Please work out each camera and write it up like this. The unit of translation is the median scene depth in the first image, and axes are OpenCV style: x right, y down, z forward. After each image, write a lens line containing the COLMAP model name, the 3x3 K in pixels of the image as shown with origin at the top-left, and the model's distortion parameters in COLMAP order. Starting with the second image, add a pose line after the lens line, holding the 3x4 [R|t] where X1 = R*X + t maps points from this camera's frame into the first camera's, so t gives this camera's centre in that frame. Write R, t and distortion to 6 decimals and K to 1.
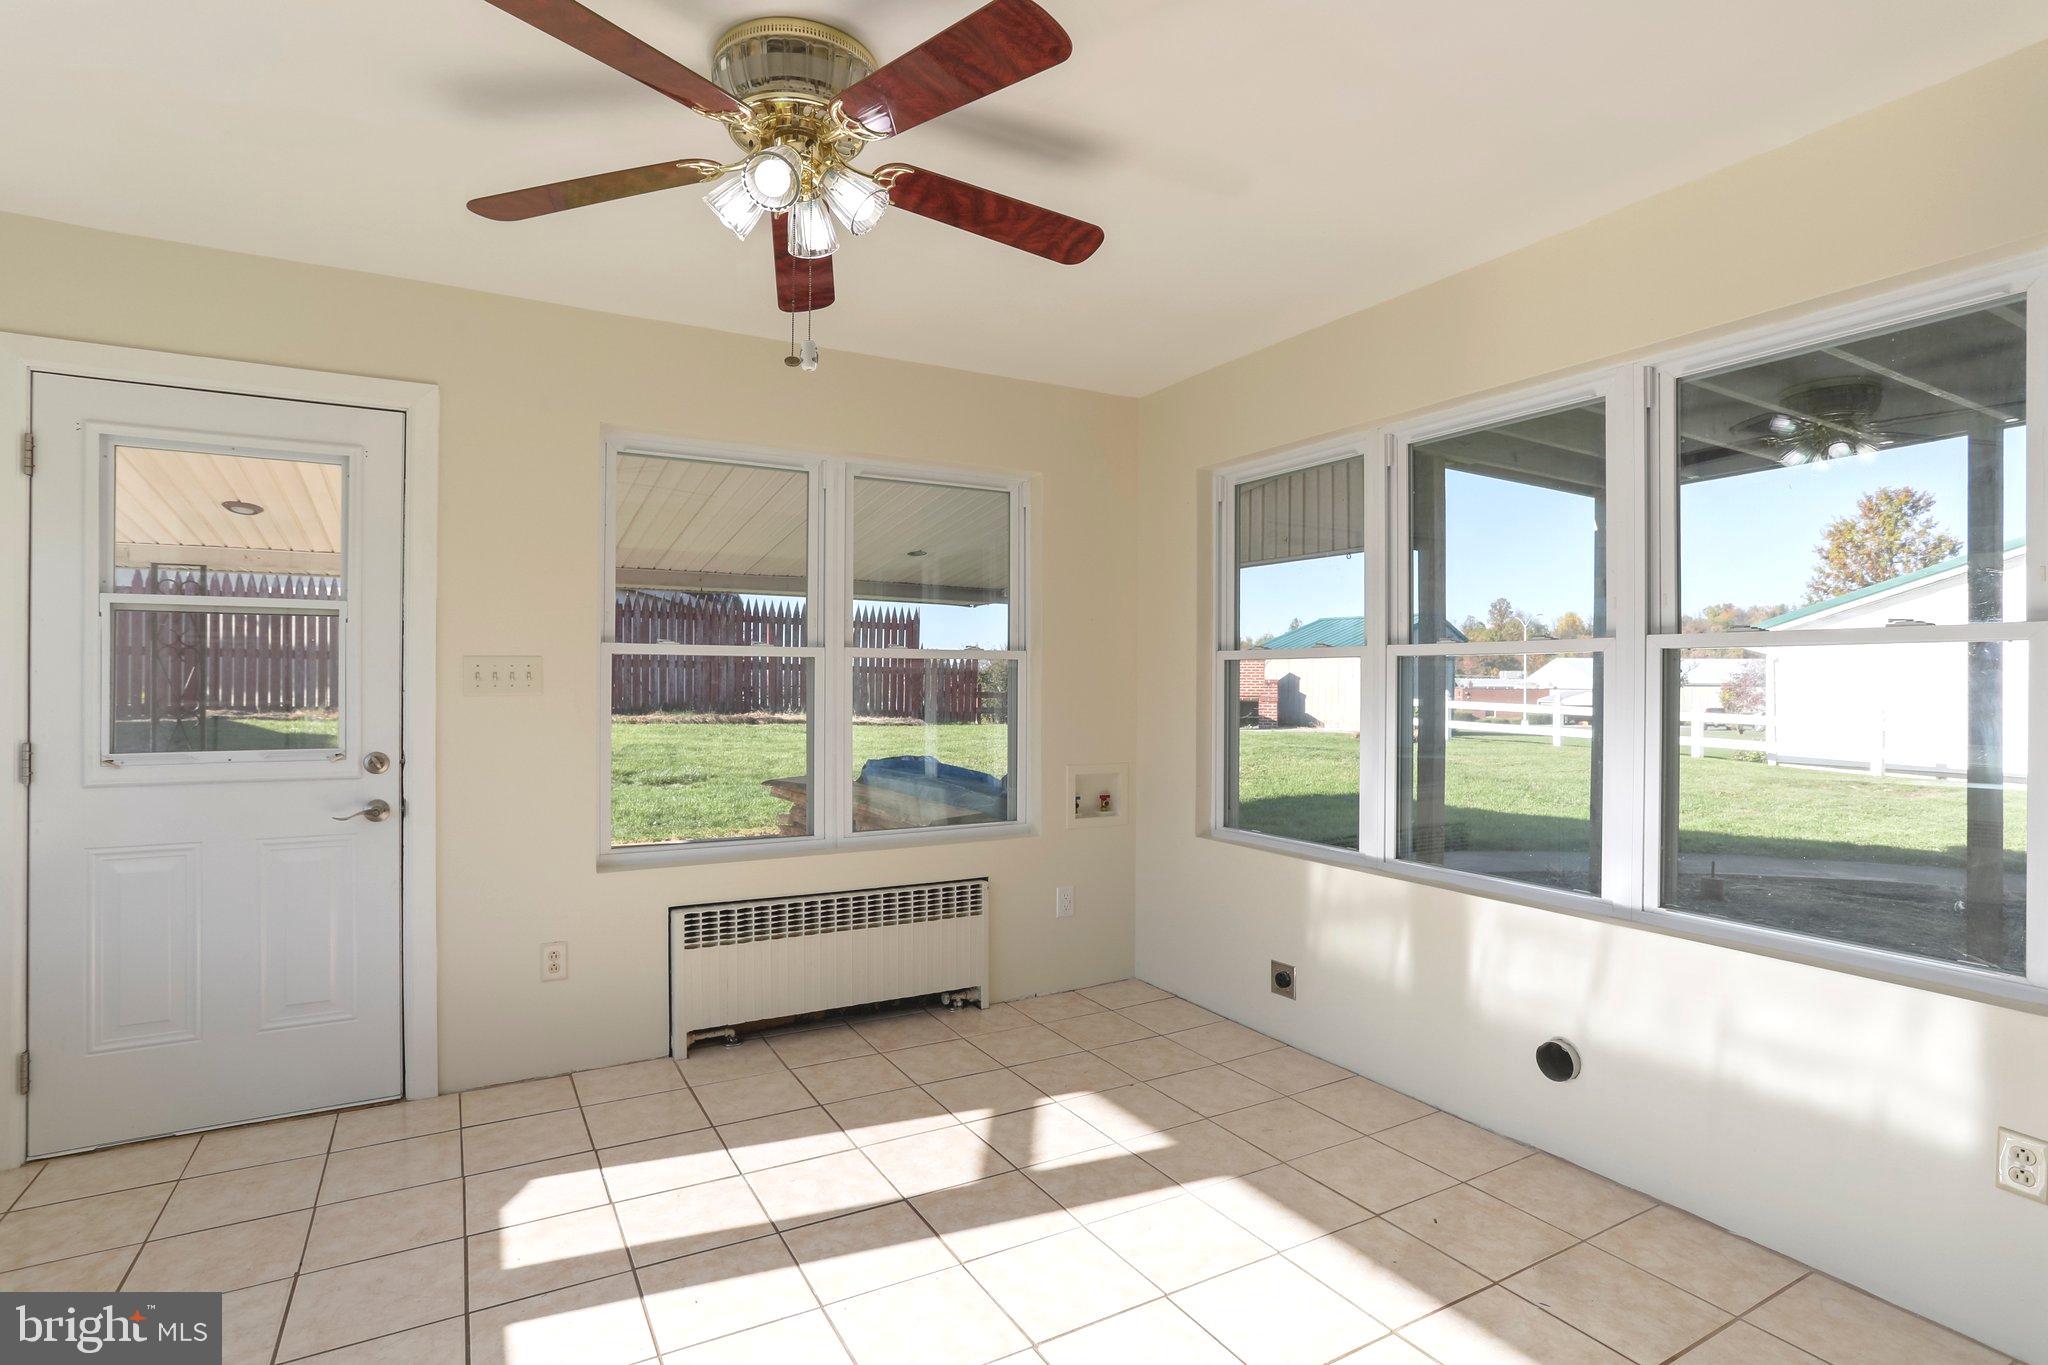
lens RADIAL K [[979.8, 0, 1022.9], [0, 979.8, 681.4], [0, 0, 1]] dist [-0.014793, 0.000918]
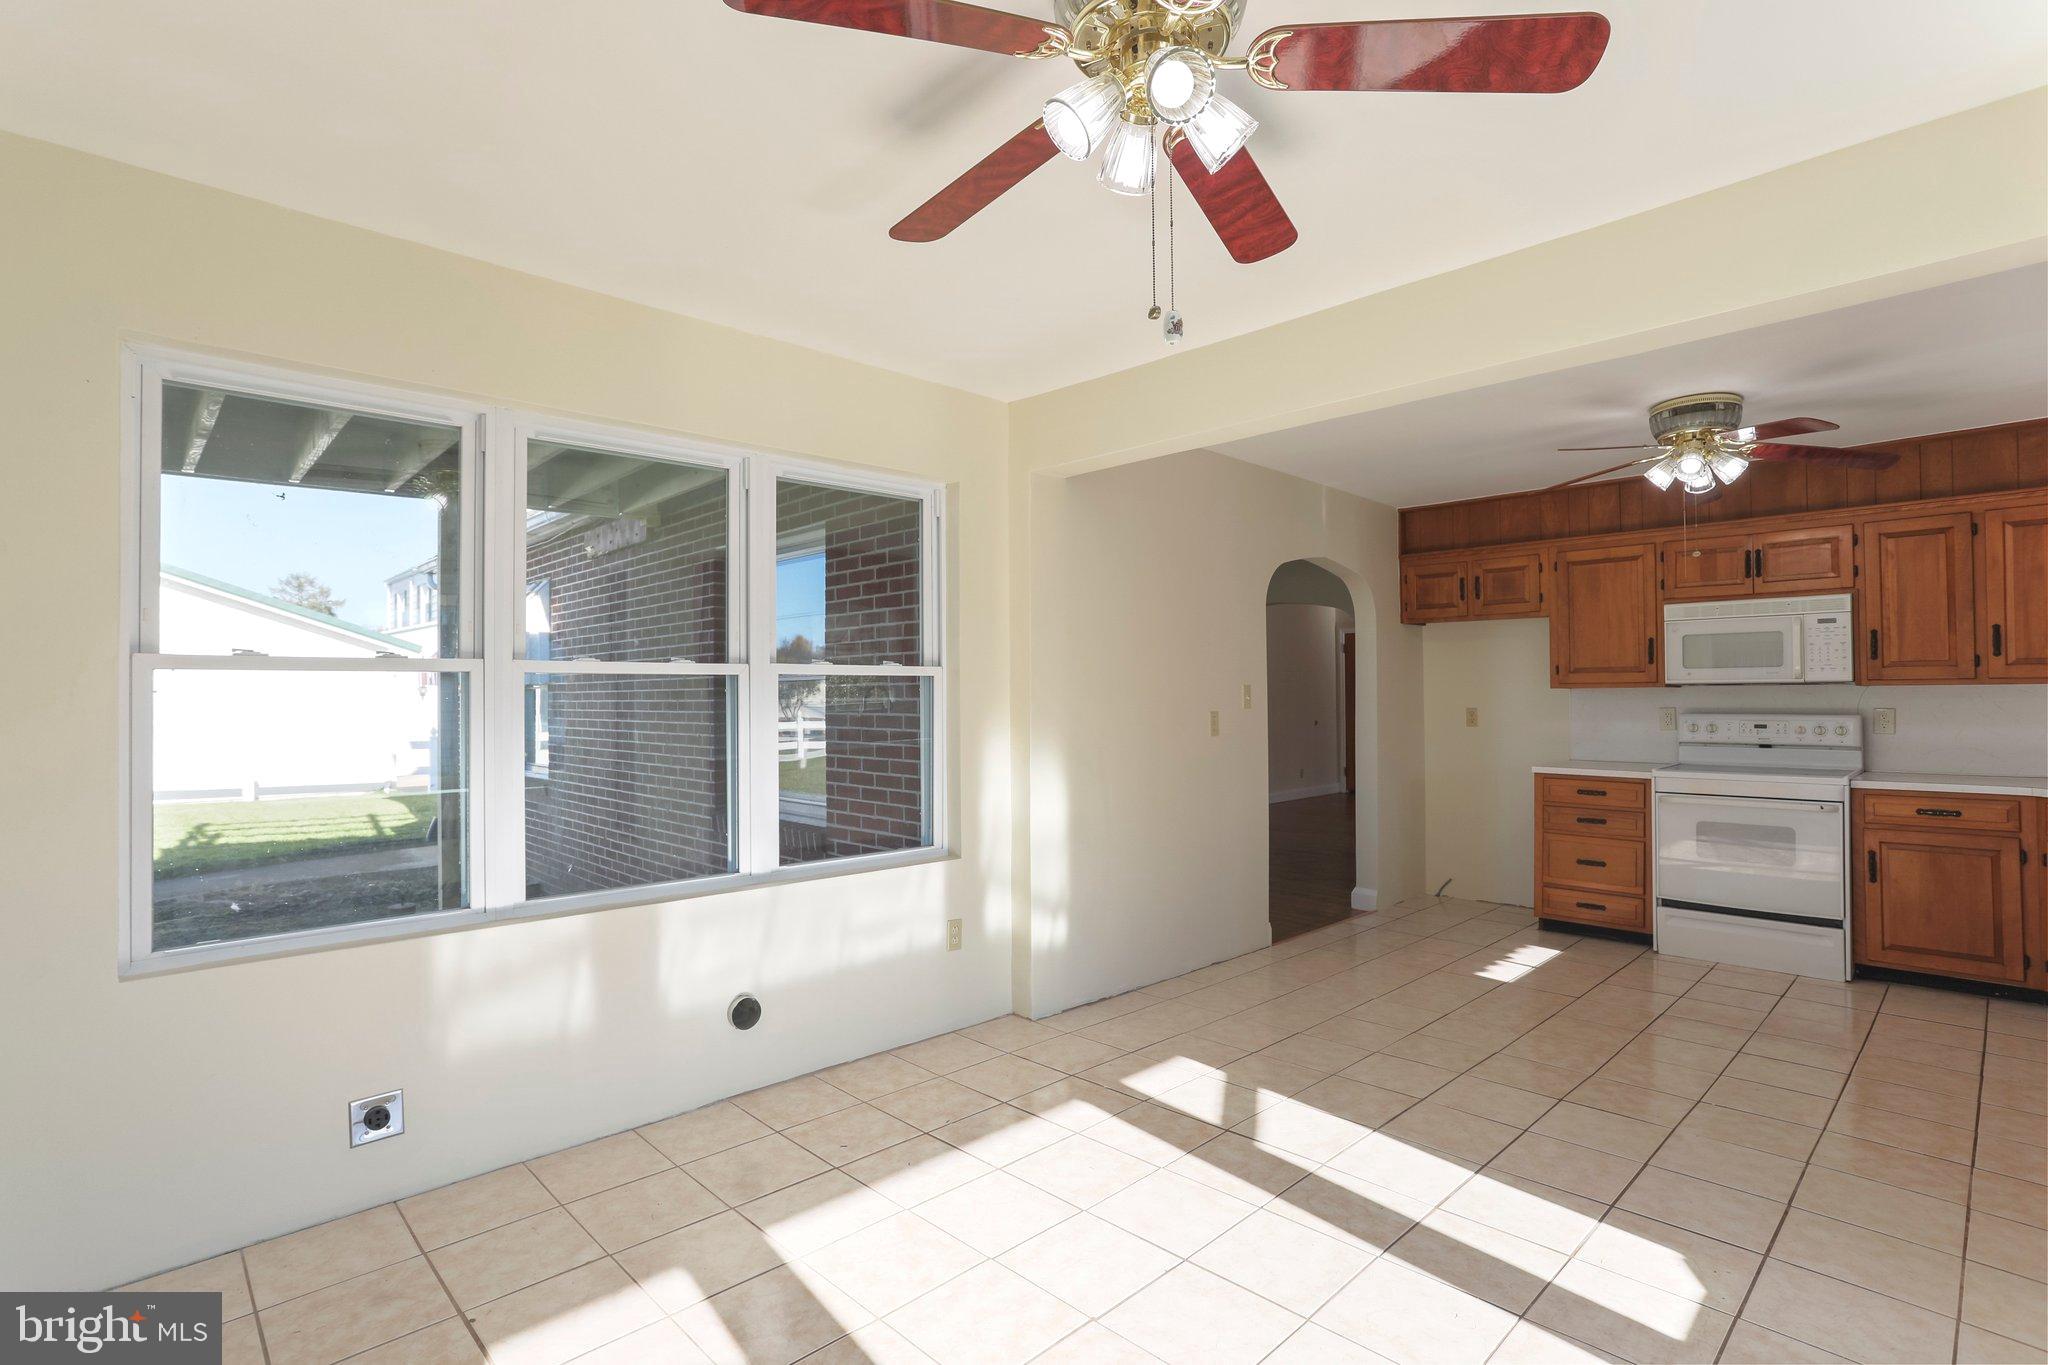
lens RADIAL K [[979.8, 0, 1017.9], [0, 979.8, 690.1], [0, 0, 1]] dist [-0.014793, 0.000918]
pose [[-0.232724, 0.012853, 0.972458, -0.743968], [0.004649, 0.999916, -0.012104, 0.001542], [-0.972532, 0.001704, -0.232764, 0.974103]]
